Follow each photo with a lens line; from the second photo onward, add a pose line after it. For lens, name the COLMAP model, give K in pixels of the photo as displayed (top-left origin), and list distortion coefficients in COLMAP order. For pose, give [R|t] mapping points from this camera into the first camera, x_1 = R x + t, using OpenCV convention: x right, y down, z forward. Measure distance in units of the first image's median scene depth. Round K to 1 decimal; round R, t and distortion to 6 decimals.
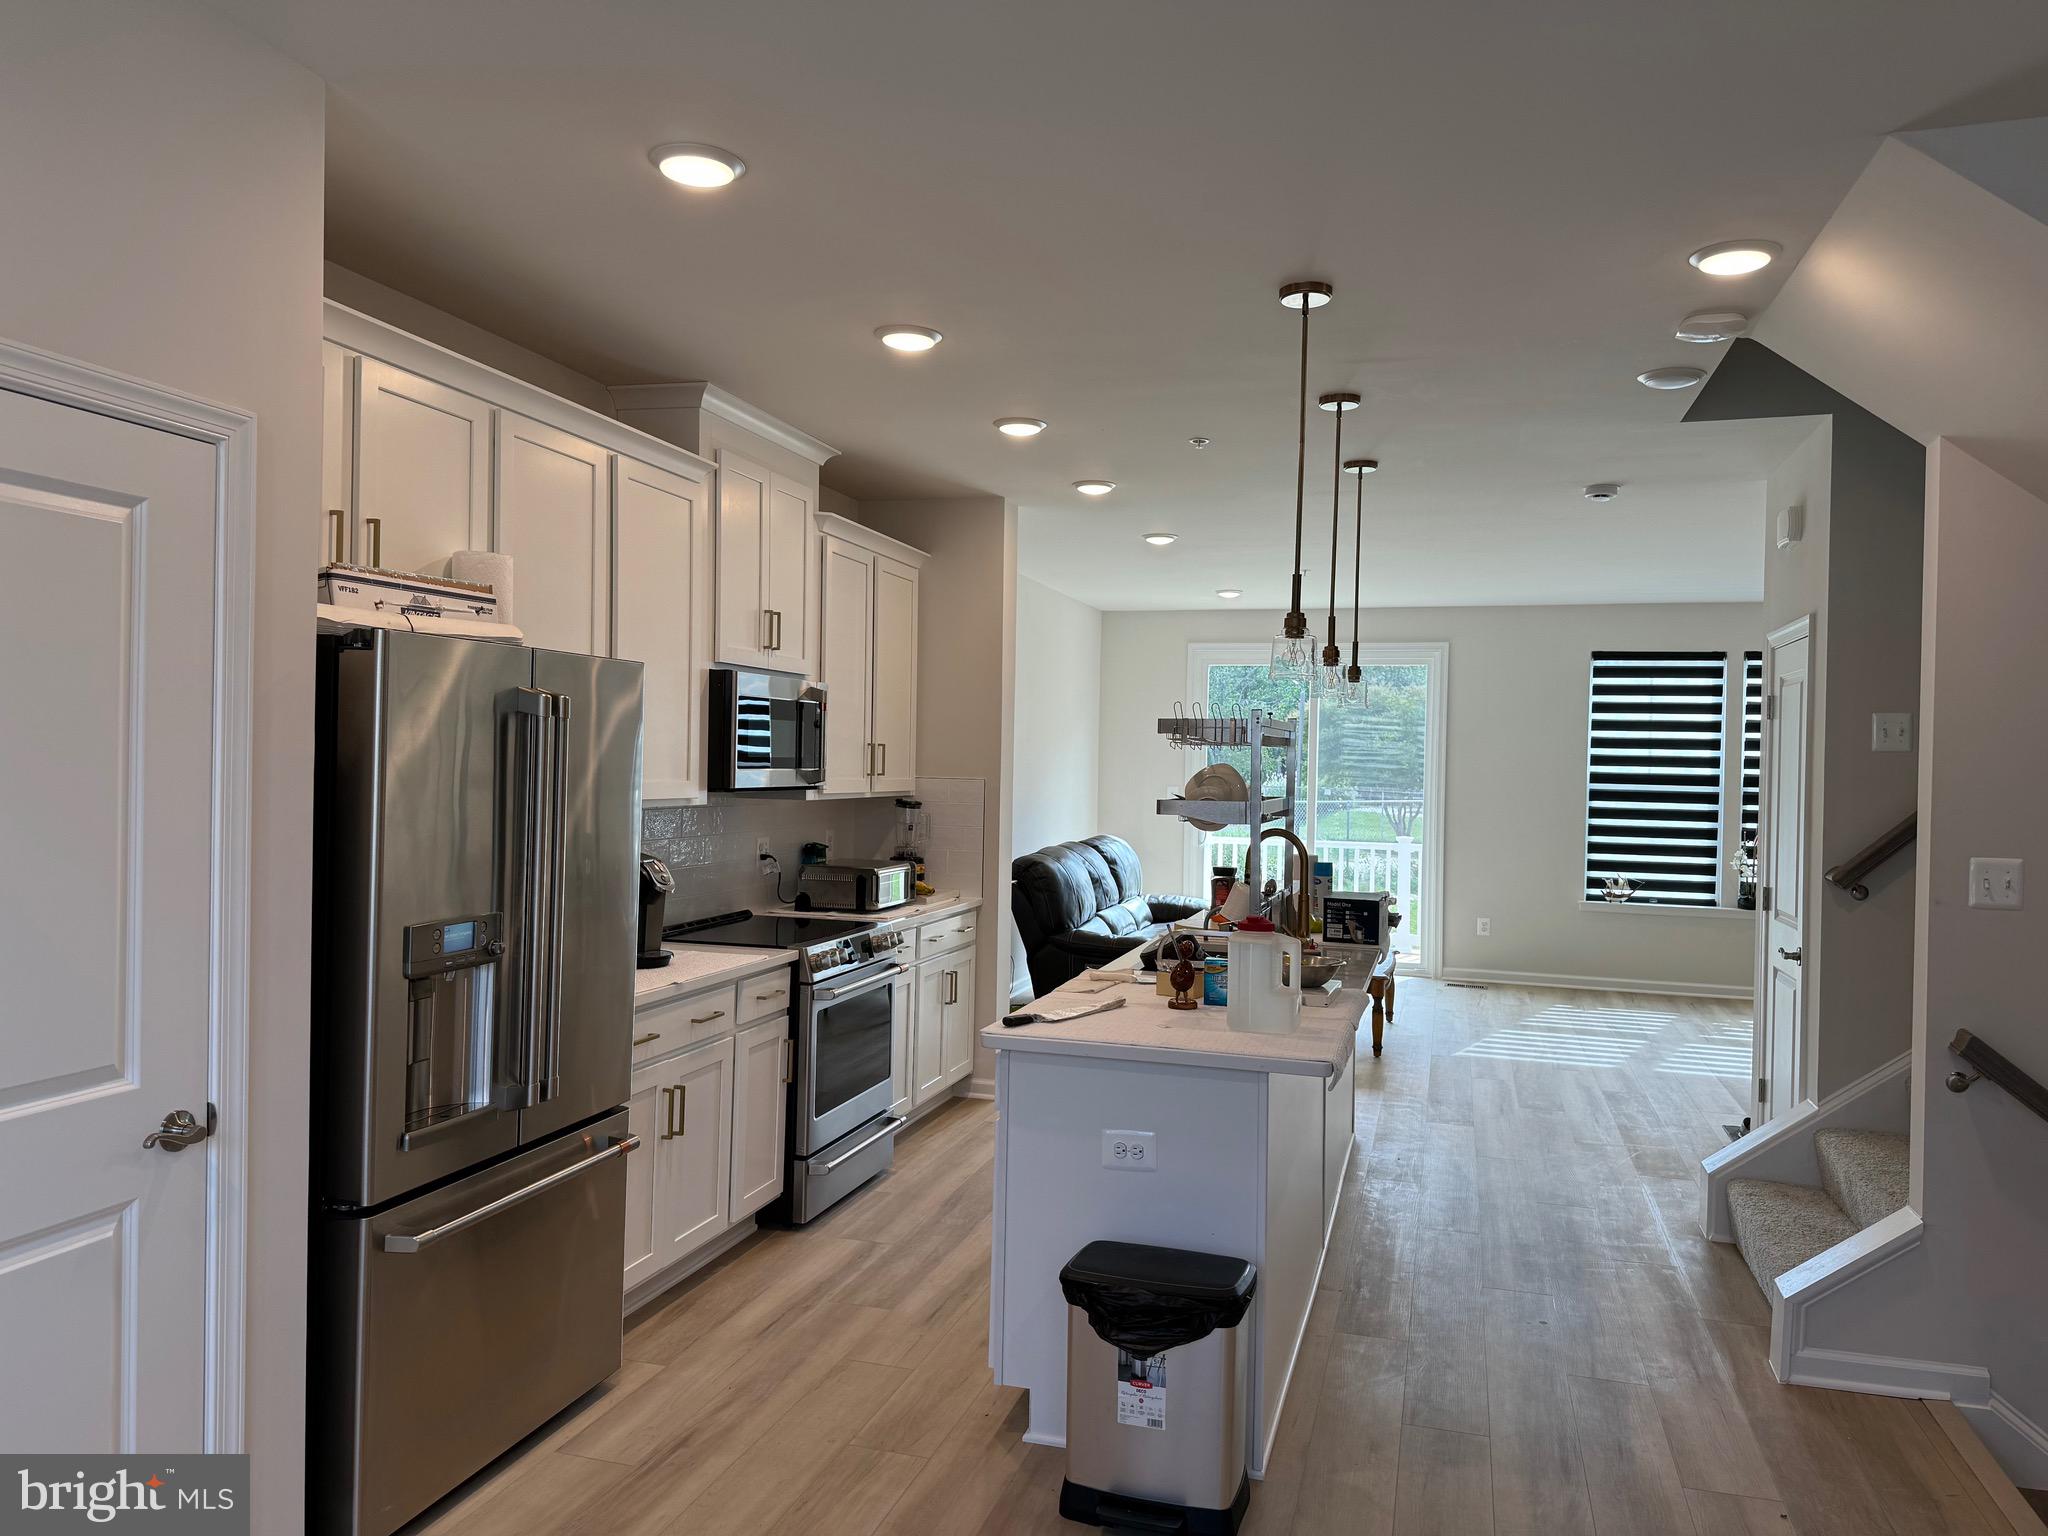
lens RADIAL K [[1439.6, 0, 1024.0], [0, 1439.6, 768.0], [0, 0, 1]] dist [0.094197, -0.102223]
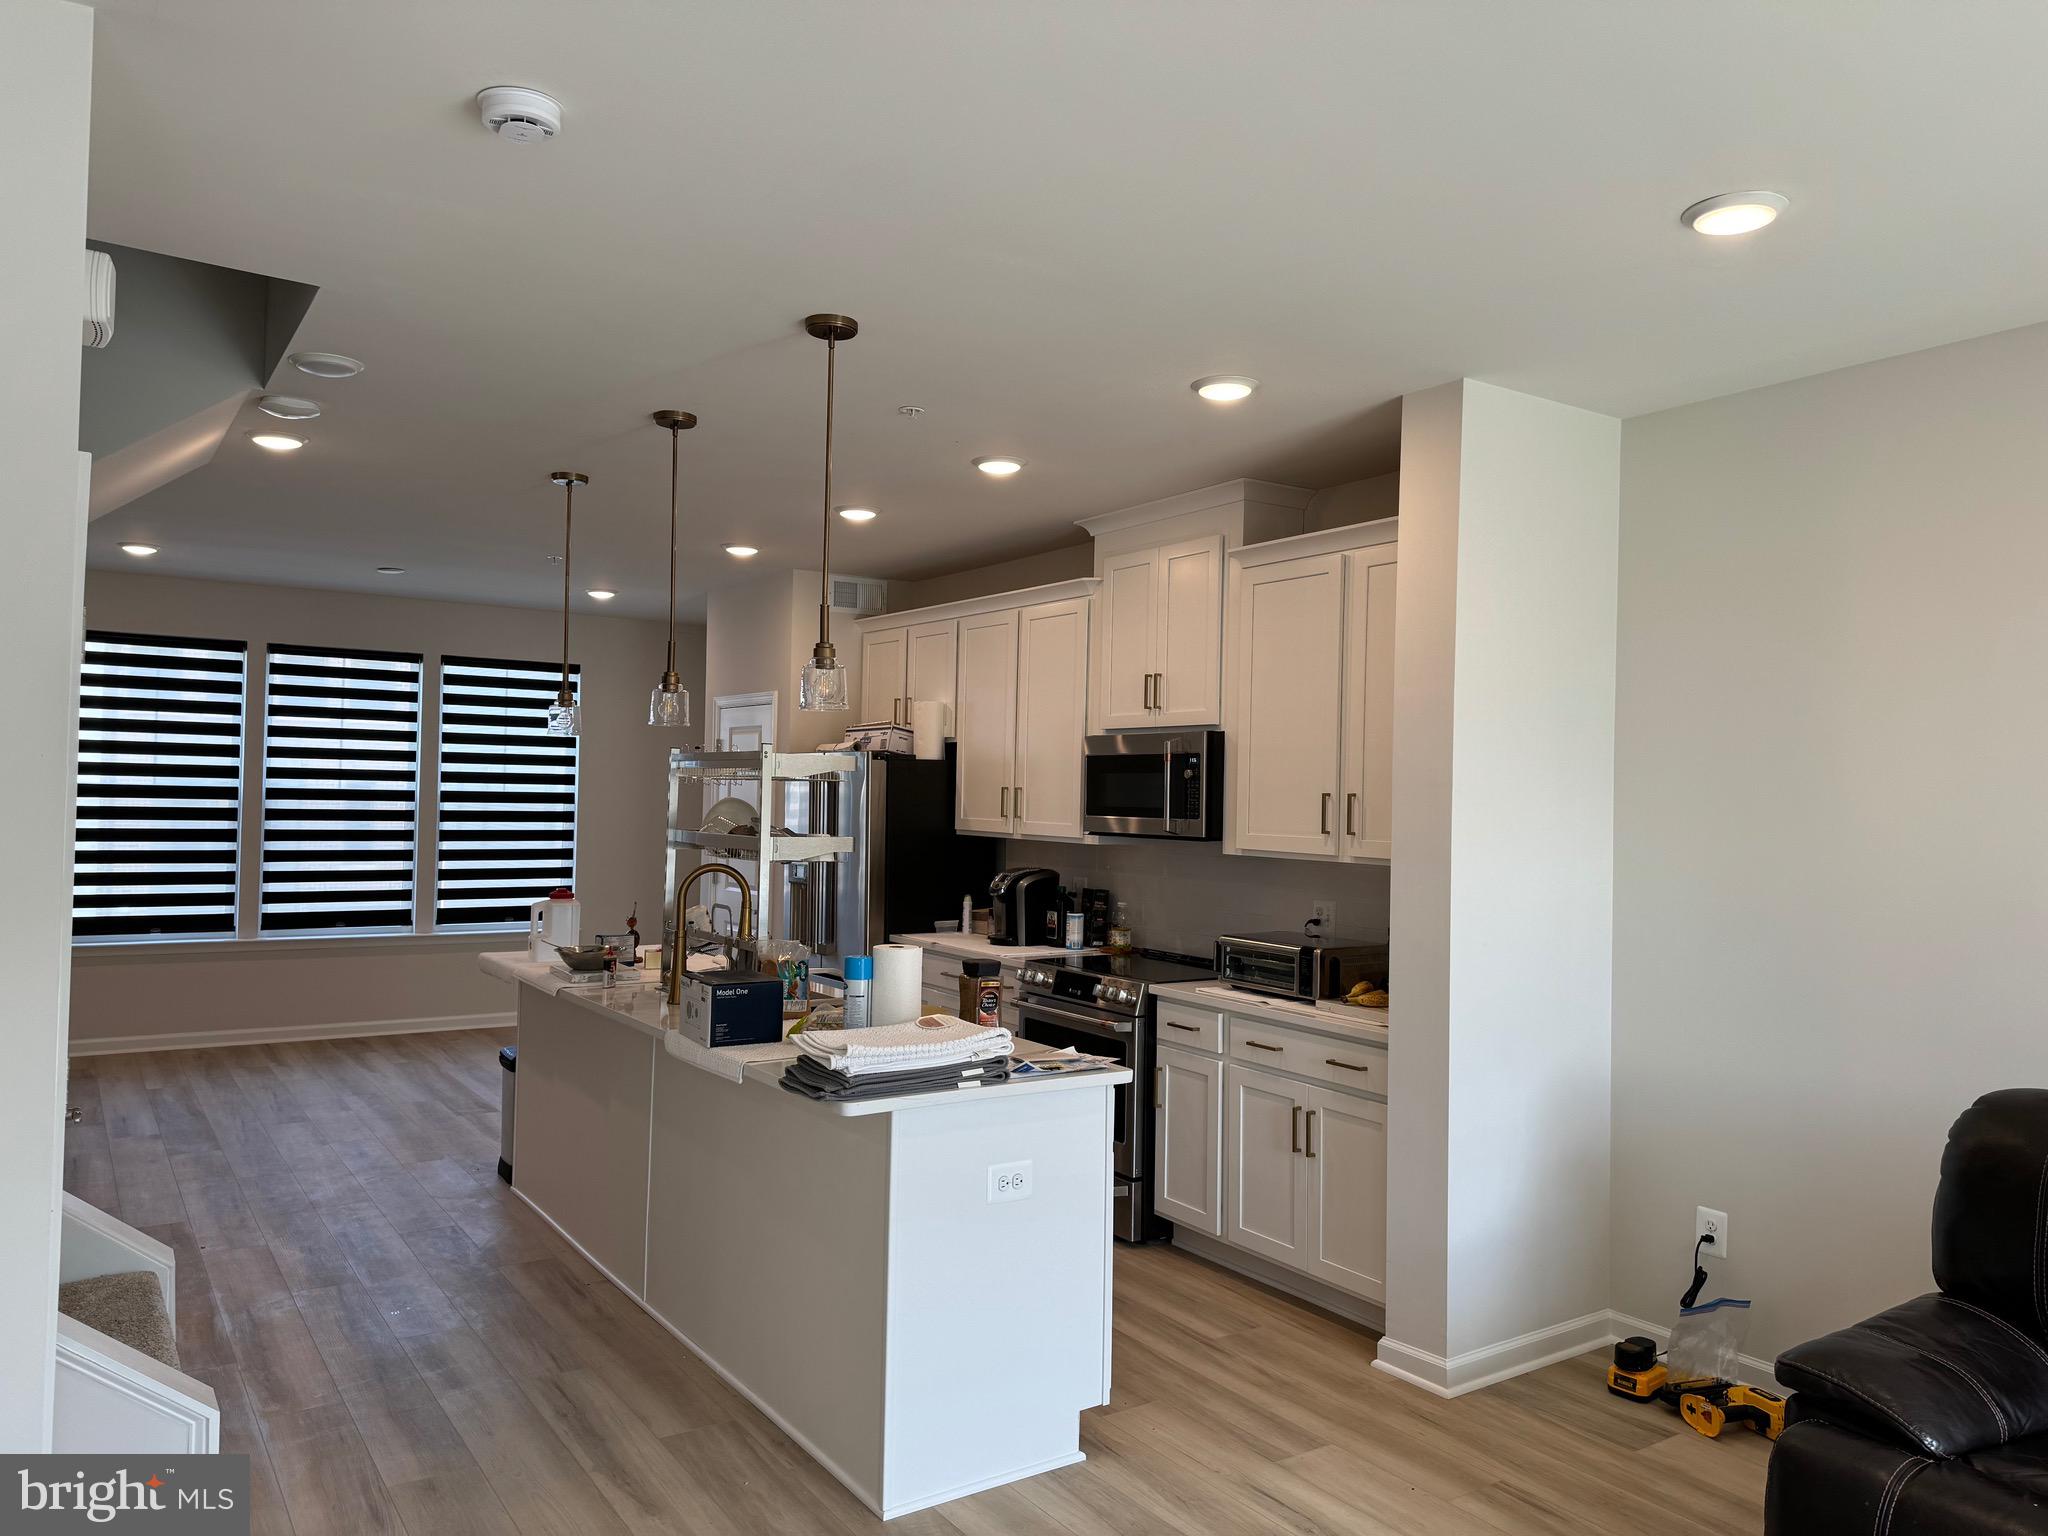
lens RADIAL K [[1439.6, 0, 1024.0], [0, 1439.6, 768.0], [0, 0, 1]] dist [0.094197, -0.102223]
pose [[-0.635532, -0.047424, -0.770617, 0.944171], [-0.041585, 0.998766, -0.027169, -0.004513], [0.770954, 0.014780, -0.636719, 2.115148]]
